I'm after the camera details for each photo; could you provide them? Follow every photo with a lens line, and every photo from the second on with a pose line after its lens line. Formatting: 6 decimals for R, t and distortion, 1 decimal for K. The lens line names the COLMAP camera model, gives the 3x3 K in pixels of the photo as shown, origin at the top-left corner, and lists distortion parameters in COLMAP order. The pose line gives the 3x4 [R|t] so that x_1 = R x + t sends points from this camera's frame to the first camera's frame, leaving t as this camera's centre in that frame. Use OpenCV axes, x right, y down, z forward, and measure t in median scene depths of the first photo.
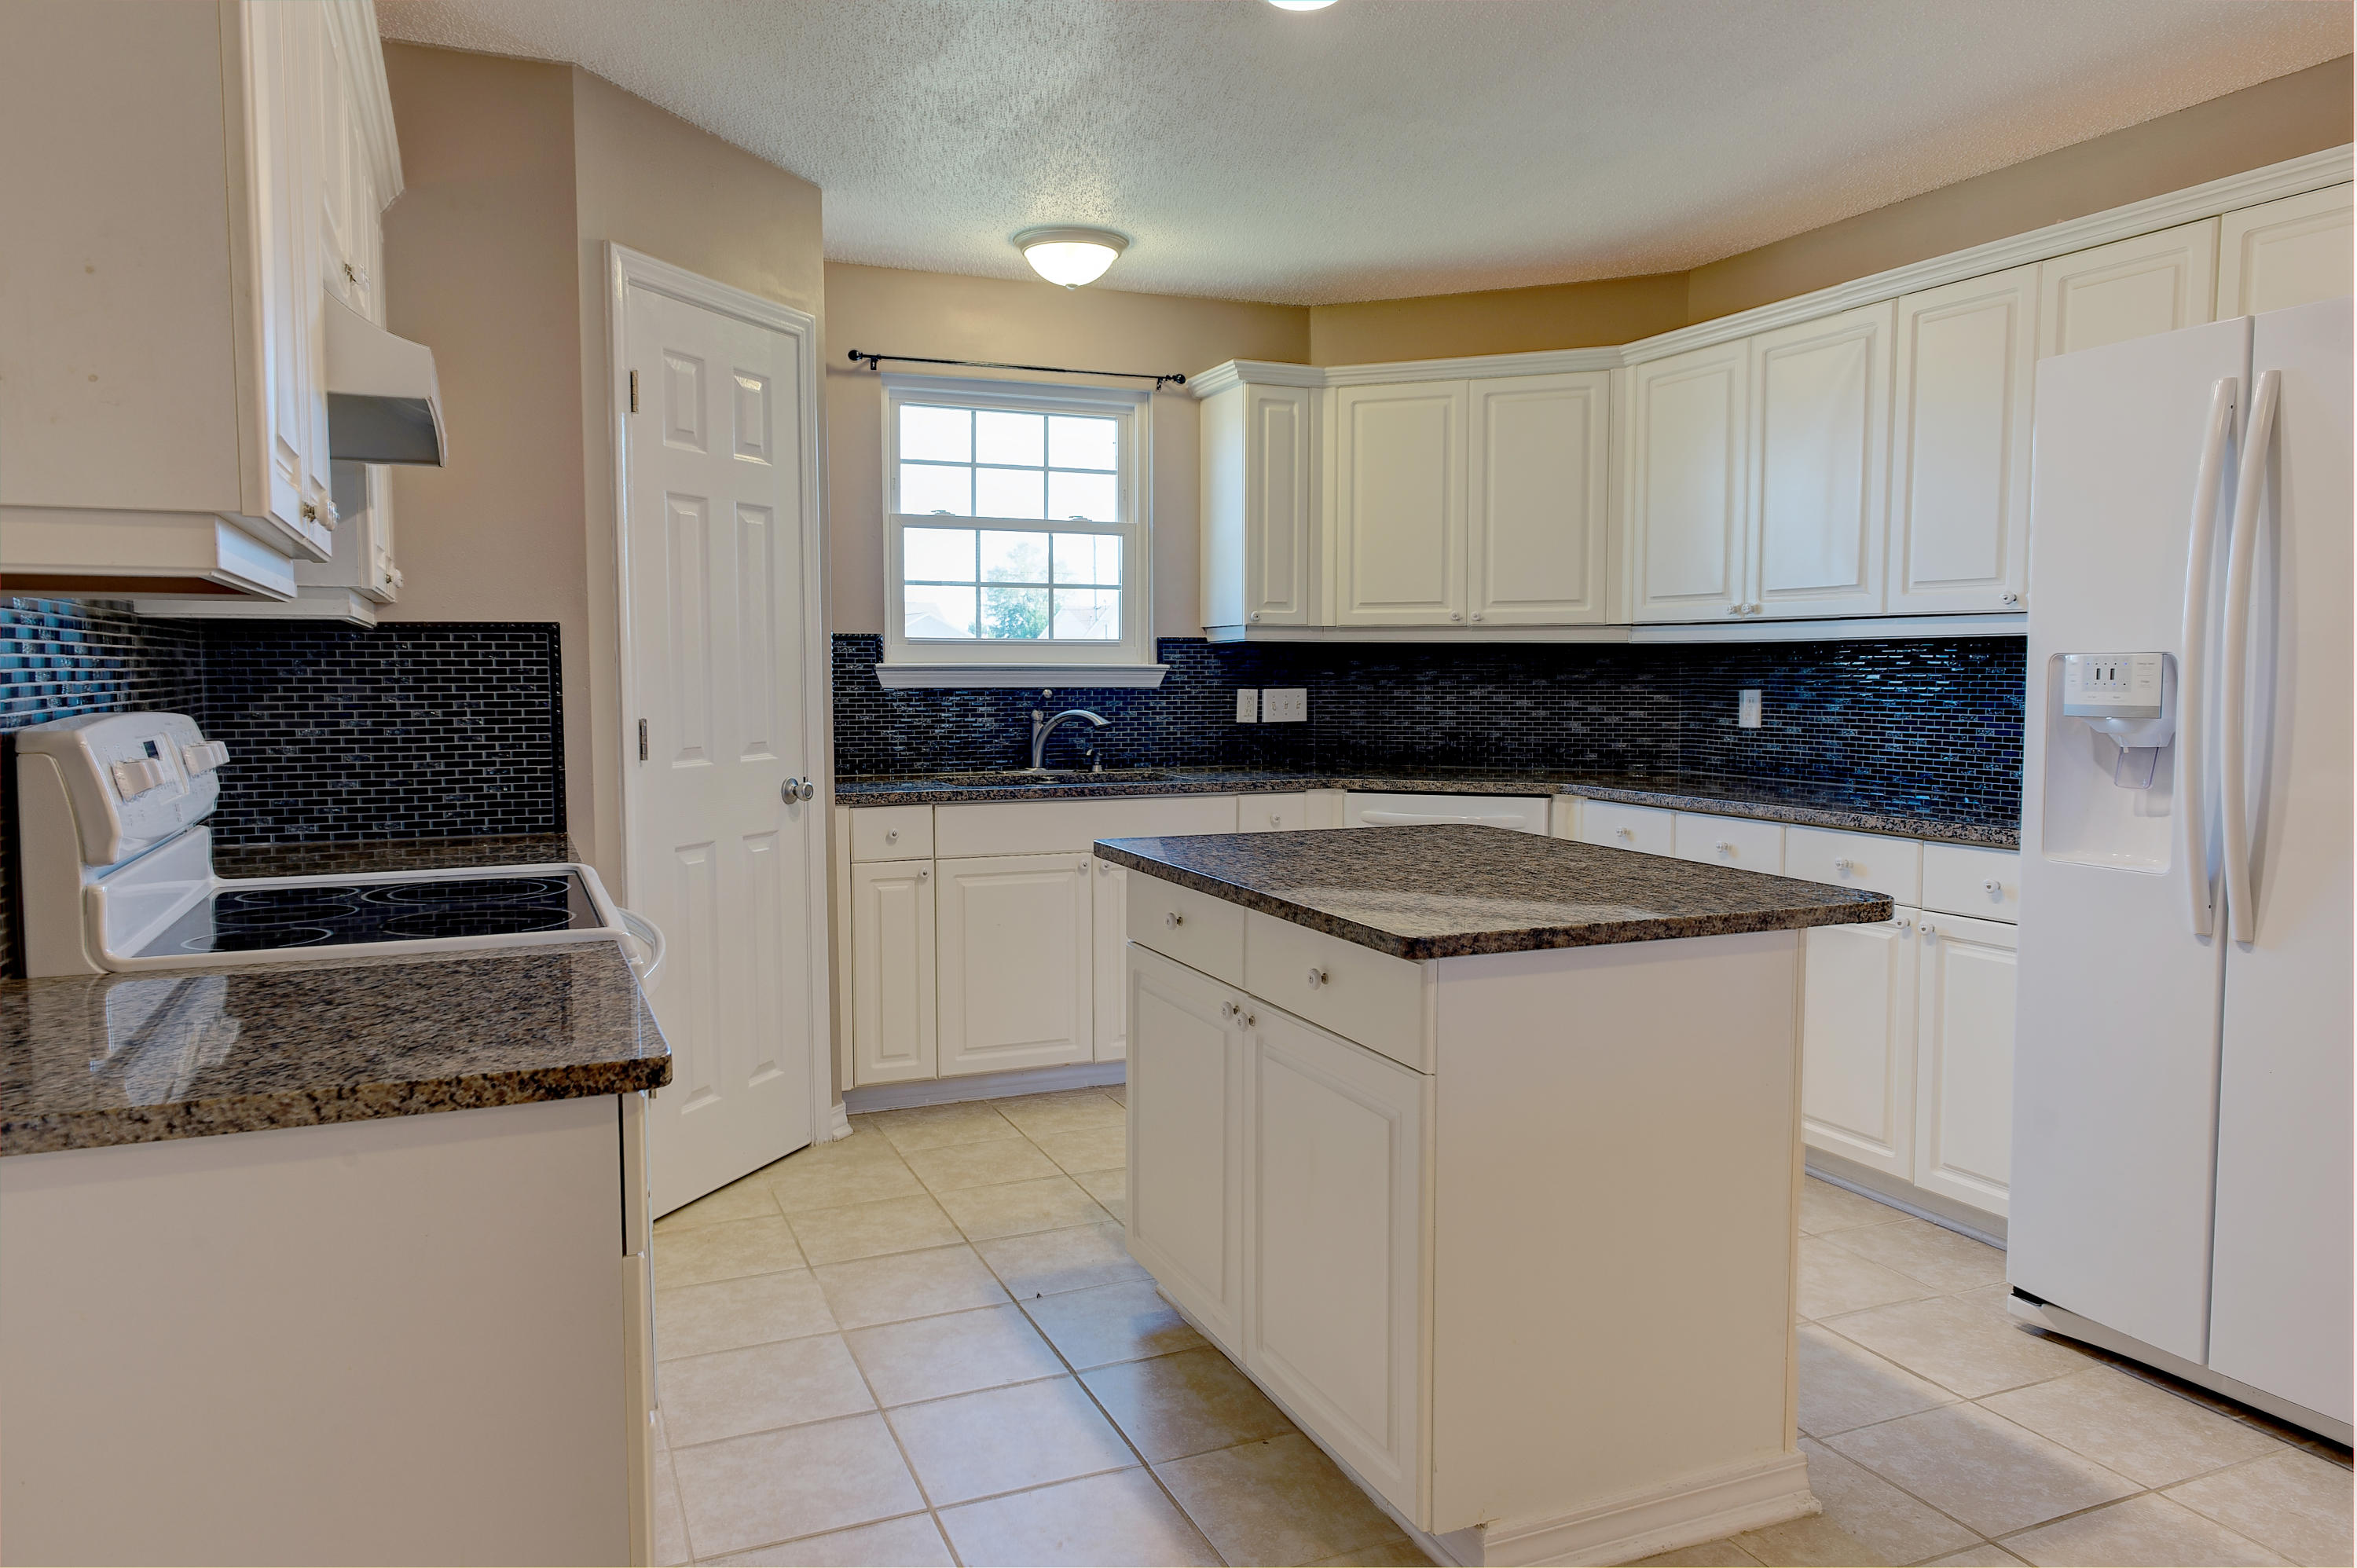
lens RADIAL K [[1606.7, 0, 1167.7], [0, 1606.7, 772.5], [0, 0, 1]] dist [-0.000757, -0.004259]
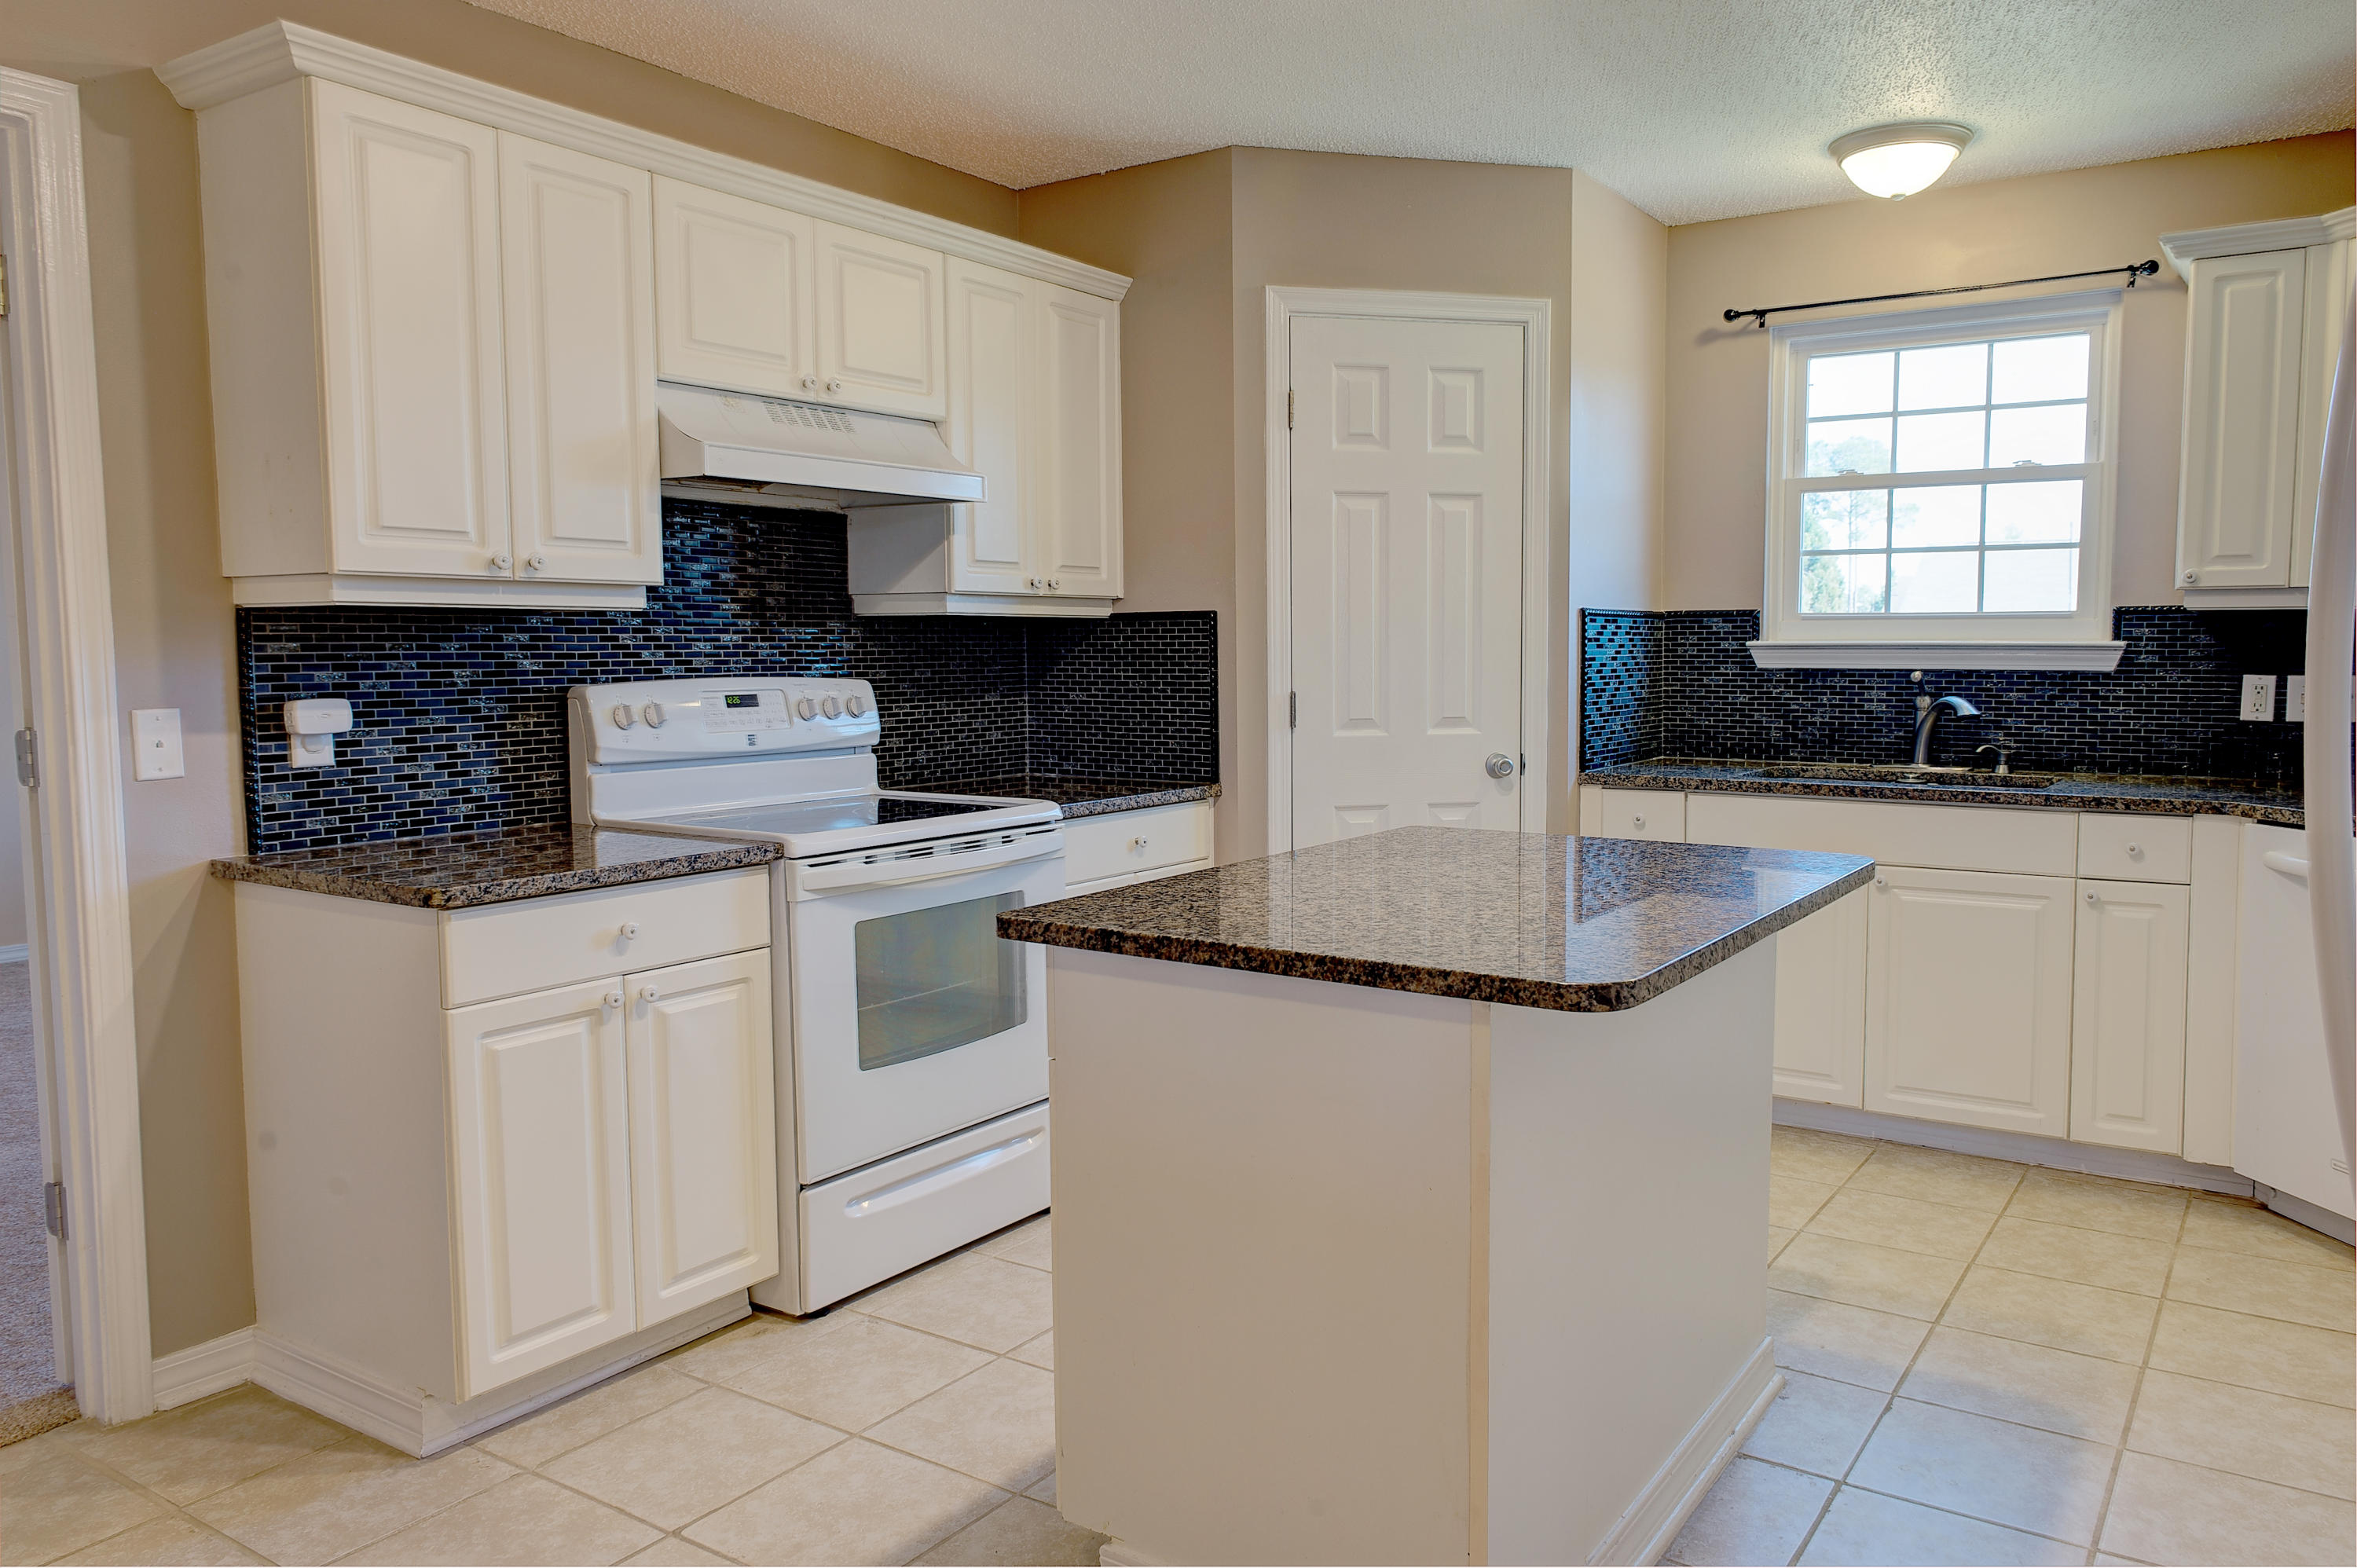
lens RADIAL K [[1606.7, 0, 1199.9], [0, 1606.7, 774.2], [0, 0, 1]] dist [-0.000757, -0.004259]
pose [[0.553131, 0.065900, -0.830484, 0.416830], [-0.051955, 0.997655, 0.044562, -0.015482], [0.831473, 0.018499, 0.555258, 0.209488]]
